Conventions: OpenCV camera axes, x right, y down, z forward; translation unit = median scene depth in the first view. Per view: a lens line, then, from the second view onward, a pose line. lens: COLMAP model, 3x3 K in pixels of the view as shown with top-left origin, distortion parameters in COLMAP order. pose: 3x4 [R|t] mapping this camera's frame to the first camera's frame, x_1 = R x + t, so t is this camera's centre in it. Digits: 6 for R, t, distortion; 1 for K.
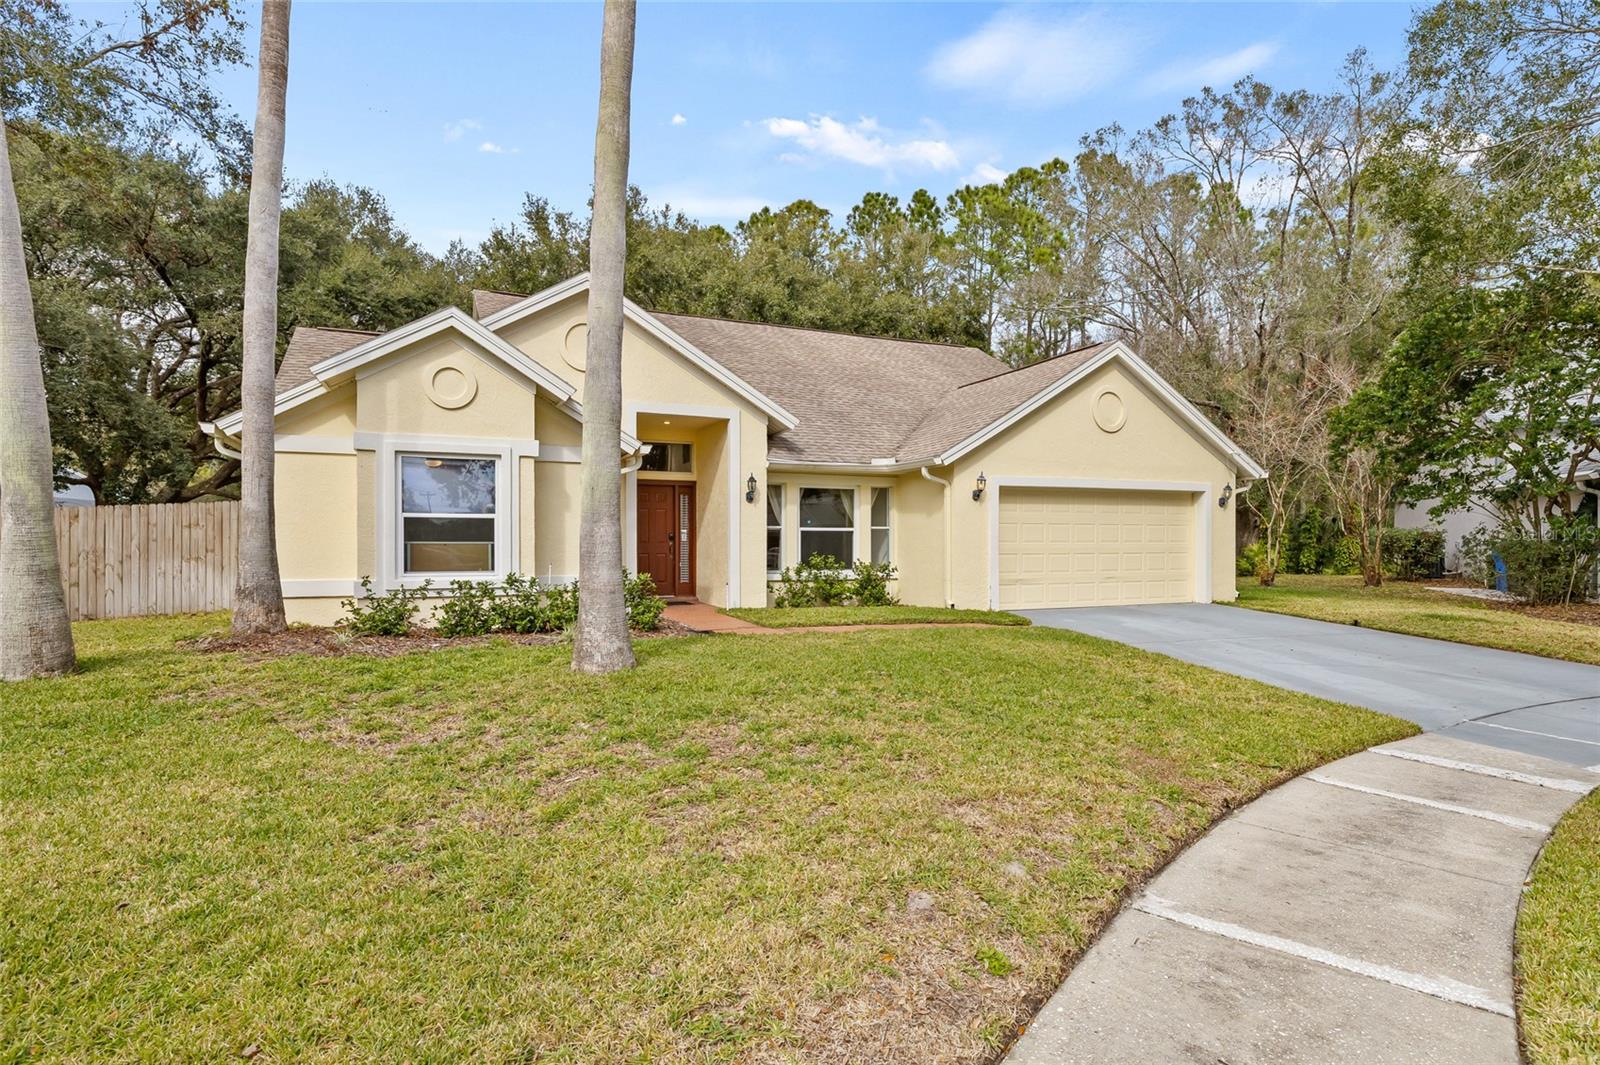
lens RADIAL K [[830.6, 0, 816.9], [0, 830.6, 543.1], [0, 0, 1]] dist [-0.001350, 0.000441]
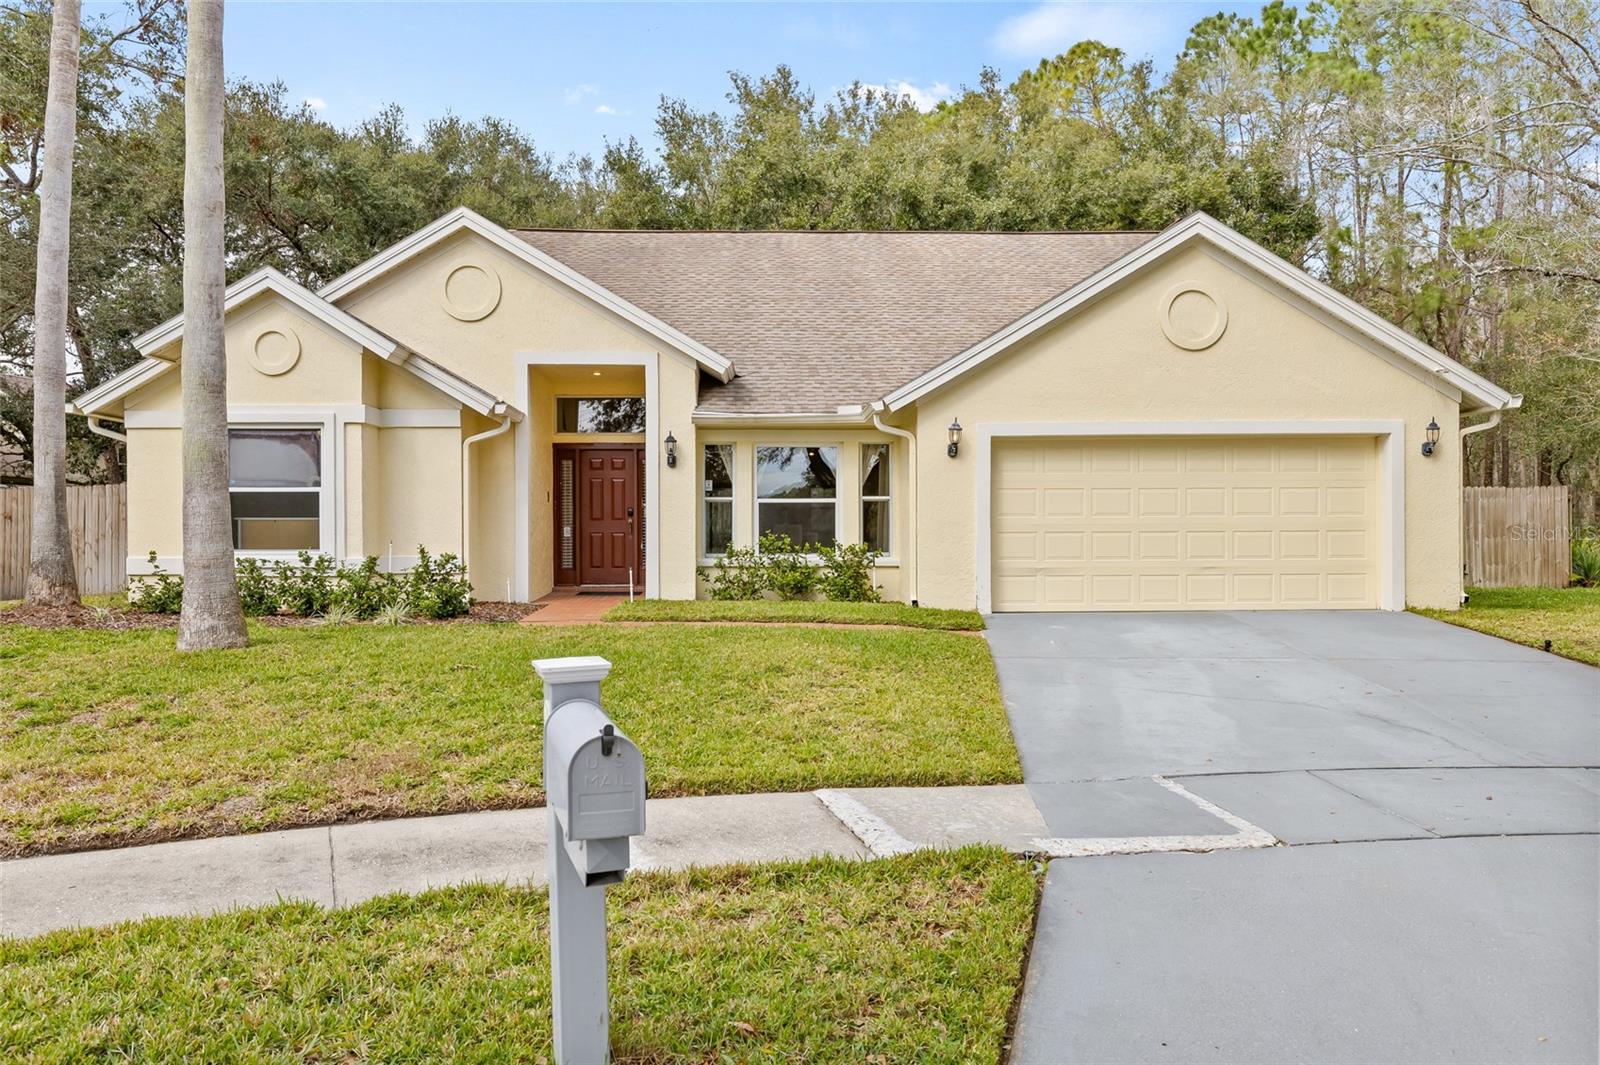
lens RADIAL K [[1143.7, 0, 813.7], [0, 1143.7, 520.7], [0, 0, 1]] dist [0.000728, -0.002207]
pose [[0.923528, -0.005425, -0.383493, 0.458029], [0.003351, 0.999976, -0.006077, 0.008678], [0.383516, 0.004328, 0.923524, 0.033918]]
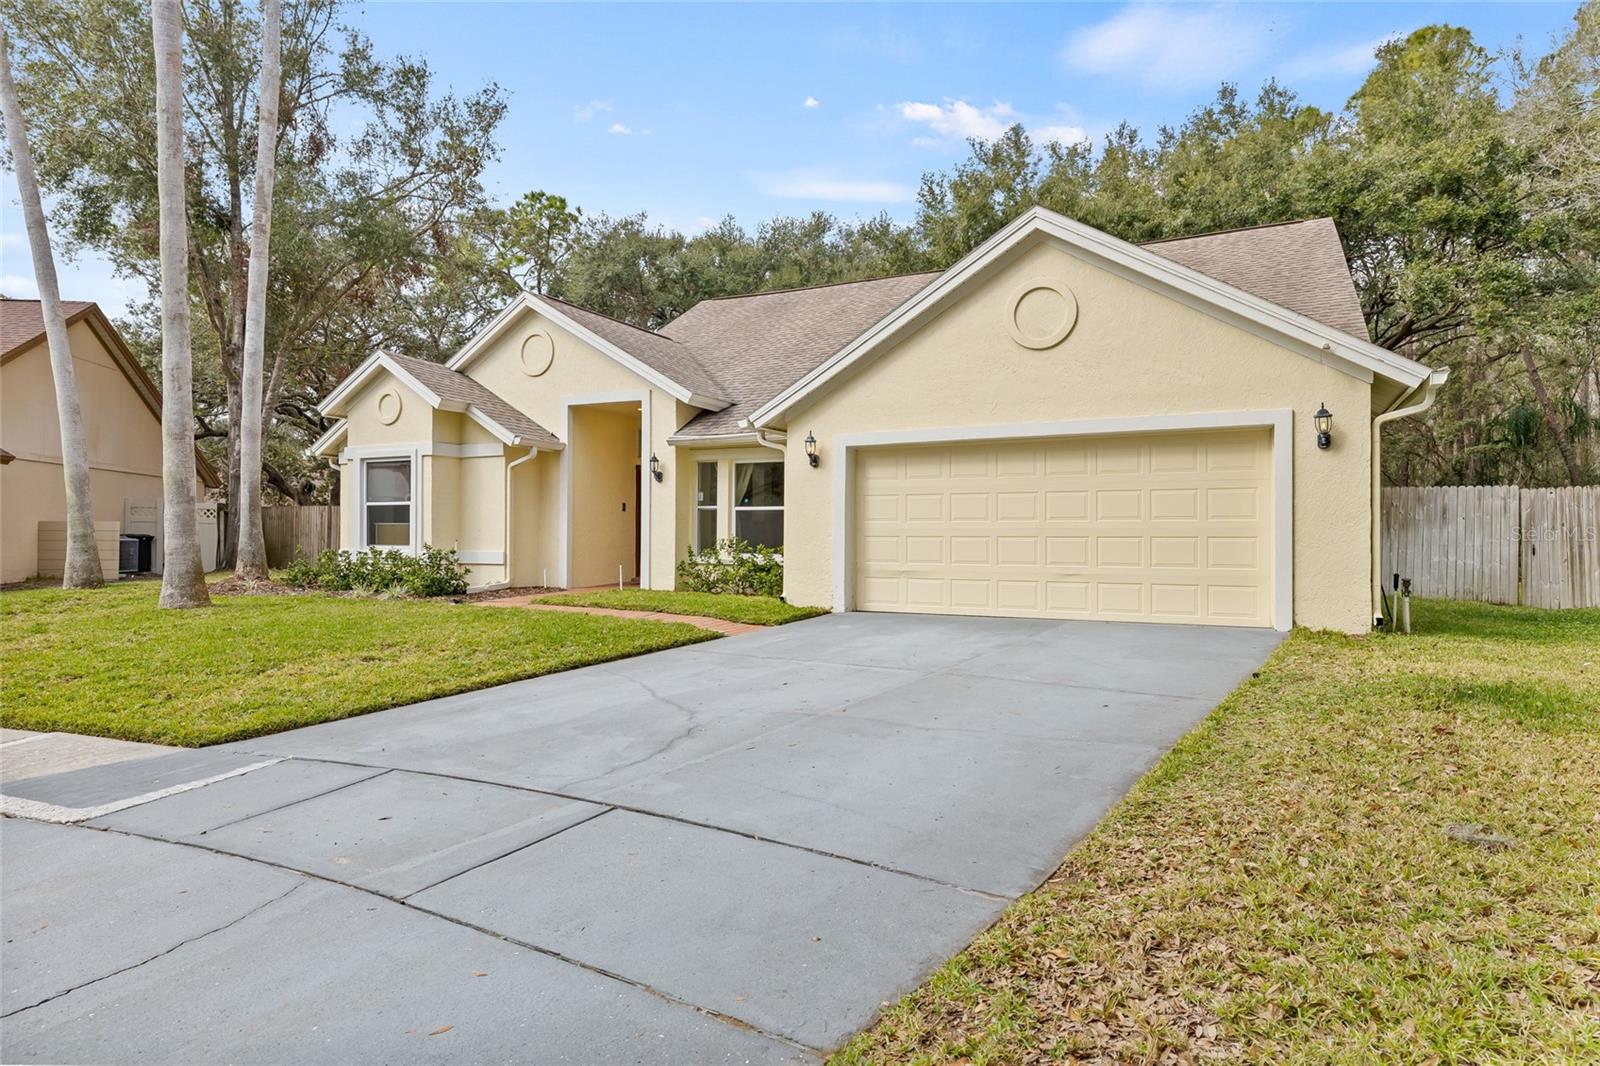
lens RADIAL K [[935.1, 0, 800.9], [0, 935.1, 522.6], [0, 0, 1]] dist [0.000904, -0.000131]
pose [[0.623153, -0.008557, -0.782053, 0.872018], [-0.001890, 0.999921, -0.012447, 0.011629], [0.782097, 0.009234, 0.623088, 0.432569]]
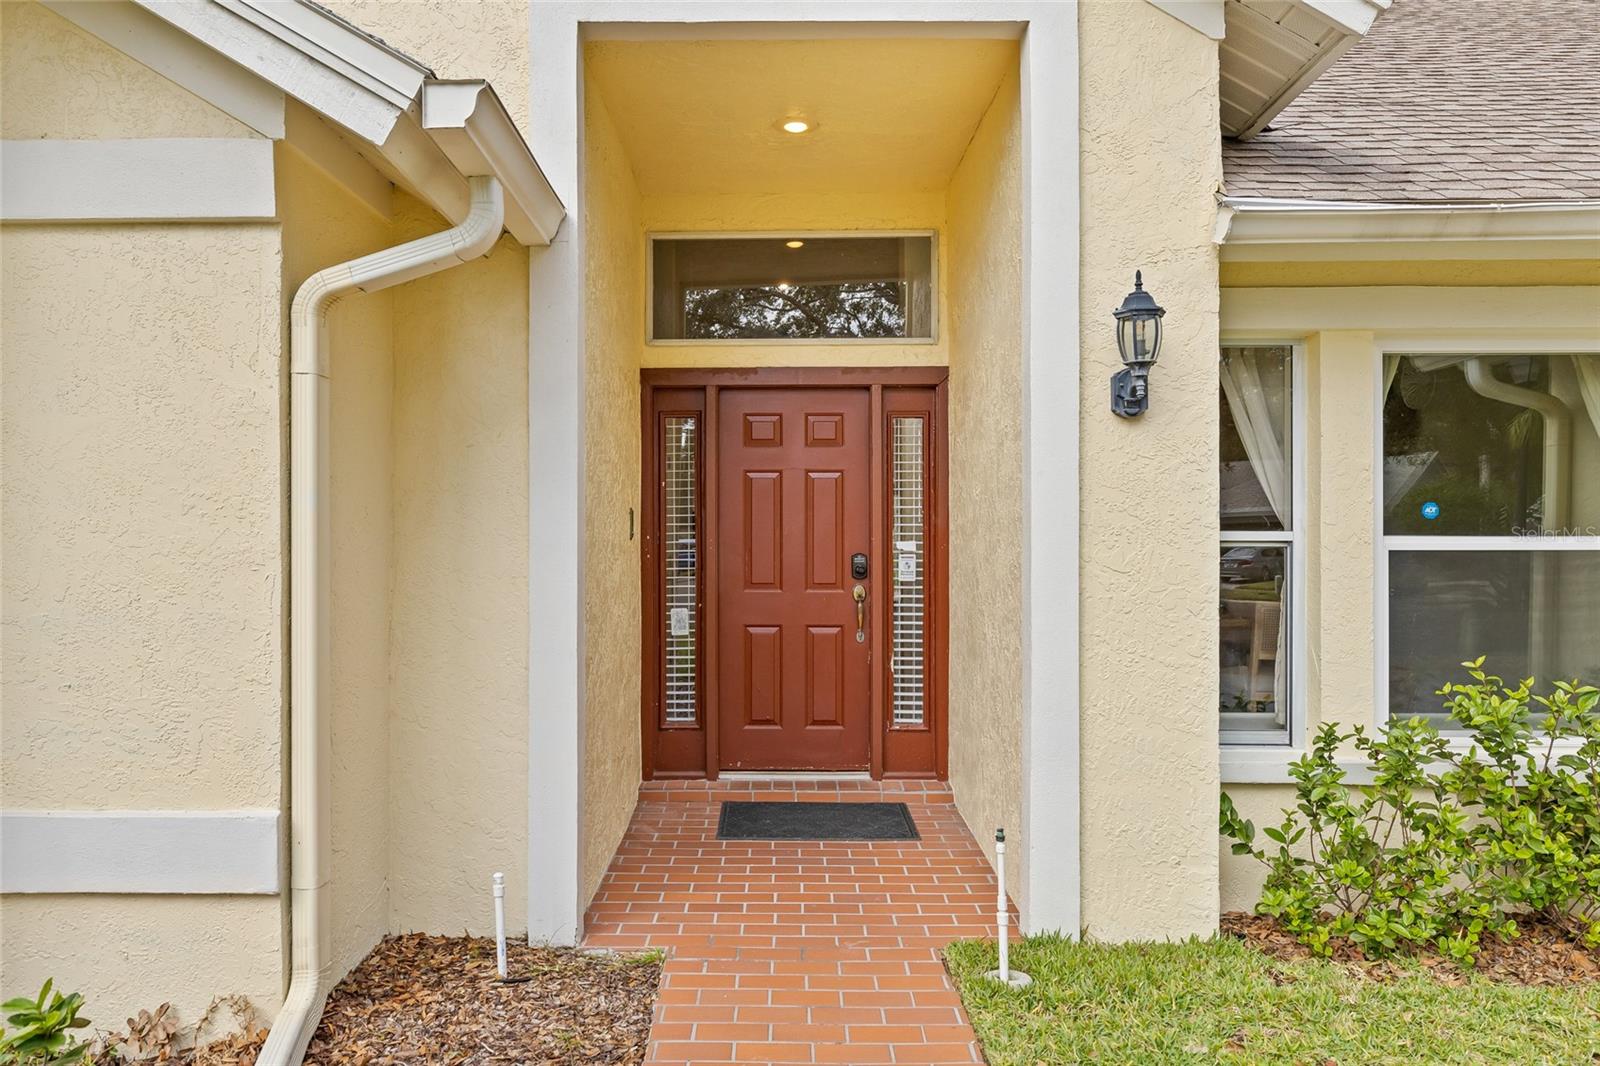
lens RADIAL K [[1113.1, 0, 762.6], [0, 1113.1, 514.3], [0, 0, 1]] dist [0.002121, 0.000350]
pose [[0.897173, -0.008455, -0.441598, -0.039738], [0.001588, 0.999872, -0.015918, -0.021117], [0.441676, 0.013580, 0.897072, 0.697839]]
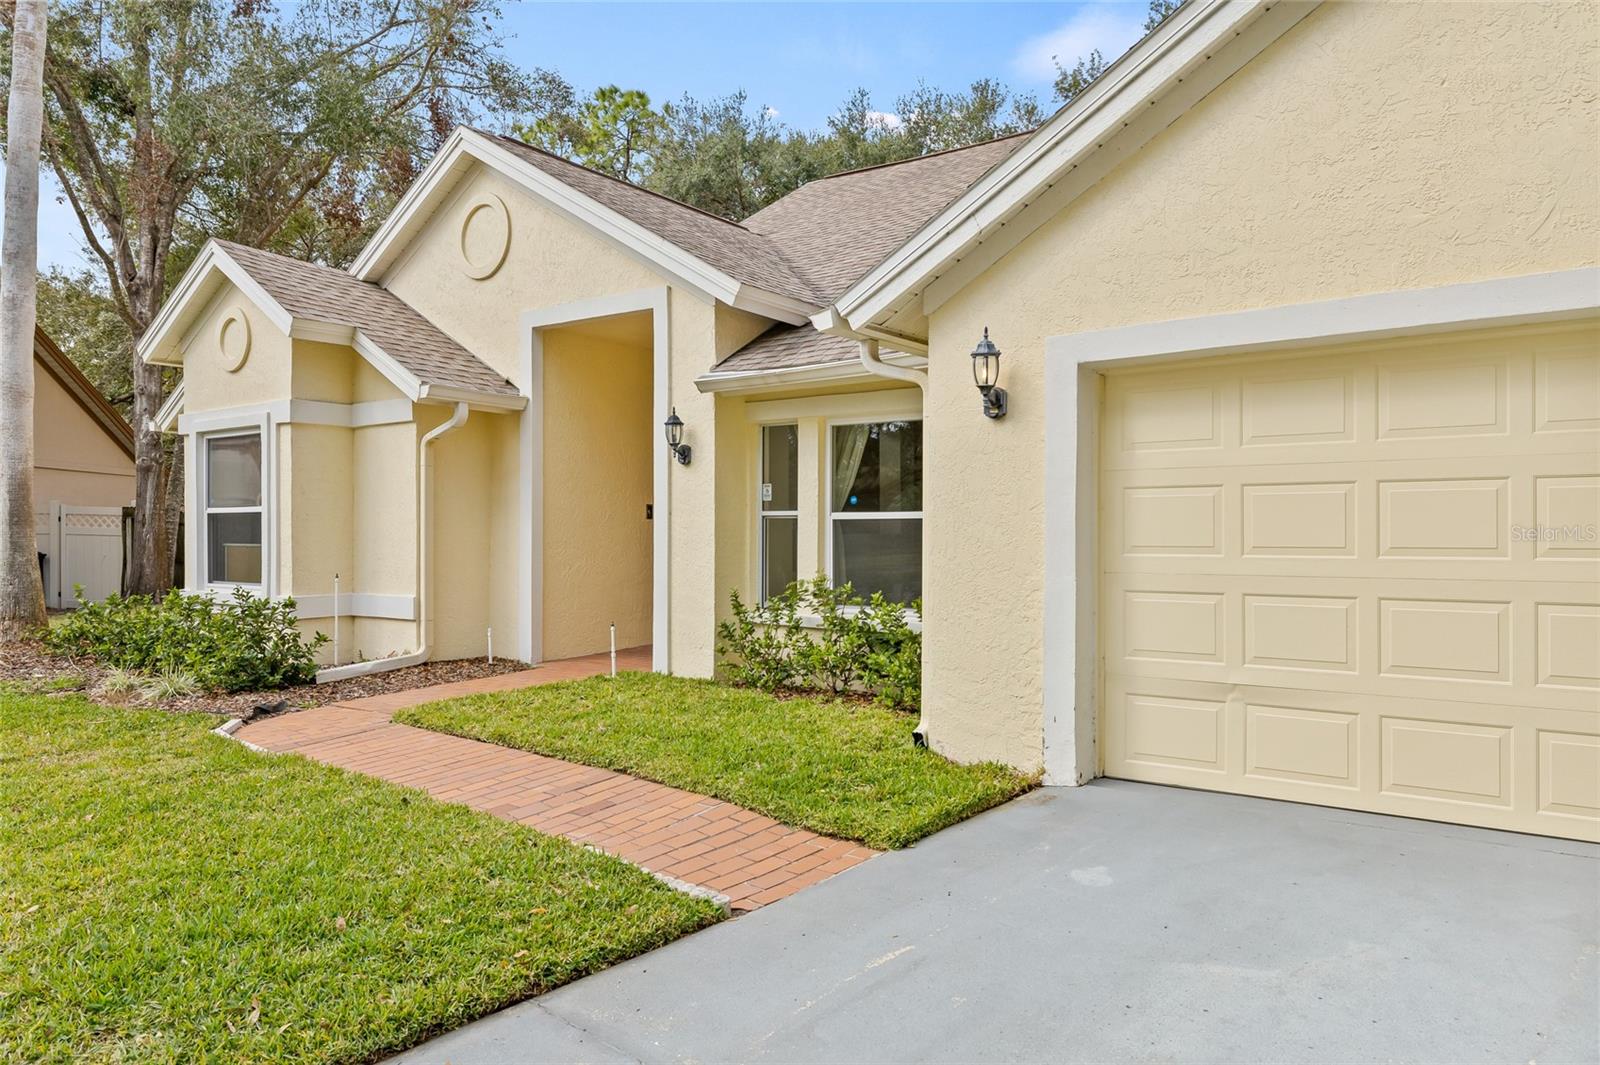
lens RADIAL K [[1061.0, 0, 804.2], [0, 1061.0, 521.2], [0, 0, 1]] dist [-0.002339, 0.000401]
pose [[0.496177, -0.009158, -0.868173, 0.505336], [0.002723, 0.999956, -0.008992, -0.009217], [0.868217, 0.002098, 0.496181, 0.727552]]
